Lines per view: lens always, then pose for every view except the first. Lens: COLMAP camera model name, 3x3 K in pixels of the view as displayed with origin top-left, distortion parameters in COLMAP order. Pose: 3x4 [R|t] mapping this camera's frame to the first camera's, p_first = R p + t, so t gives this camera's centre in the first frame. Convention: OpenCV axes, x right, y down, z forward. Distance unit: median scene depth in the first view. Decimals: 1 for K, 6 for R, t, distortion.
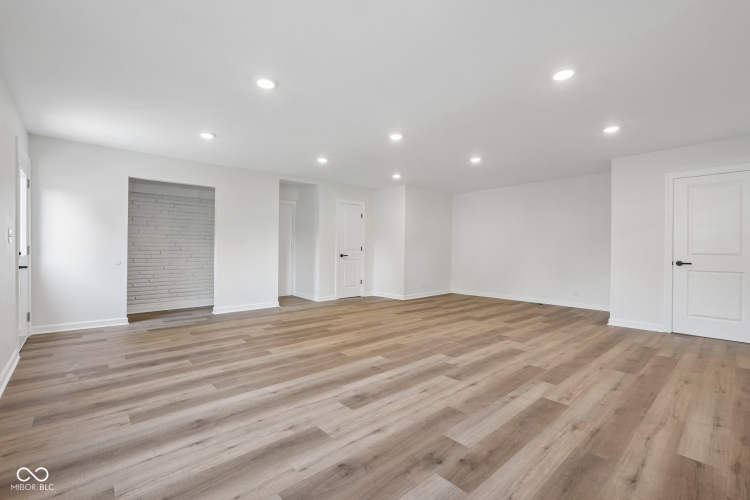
lens RADIAL K [[328.6, 0, 373.8], [0, 328.6, 252.0], [0, 0, 1]] dist [-0.014489, 0.006935]
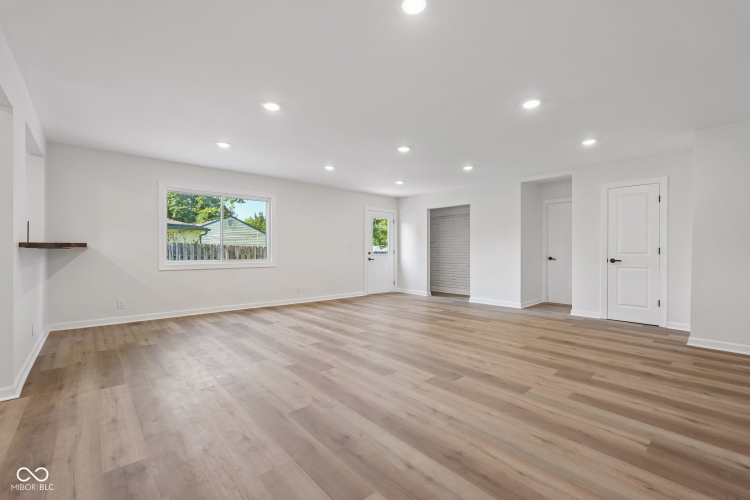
lens RADIAL K [[328.6, 0, 373.8], [0, 328.6, 252.0], [0, 0, 1]] dist [-0.014489, 0.006935]
pose [[-0.000643, -0.004273, -0.999991, 1.317505], [-0.012917, 0.999907, -0.004265, 0.004588], [0.999916, 0.012914, -0.000698, 1.009575]]
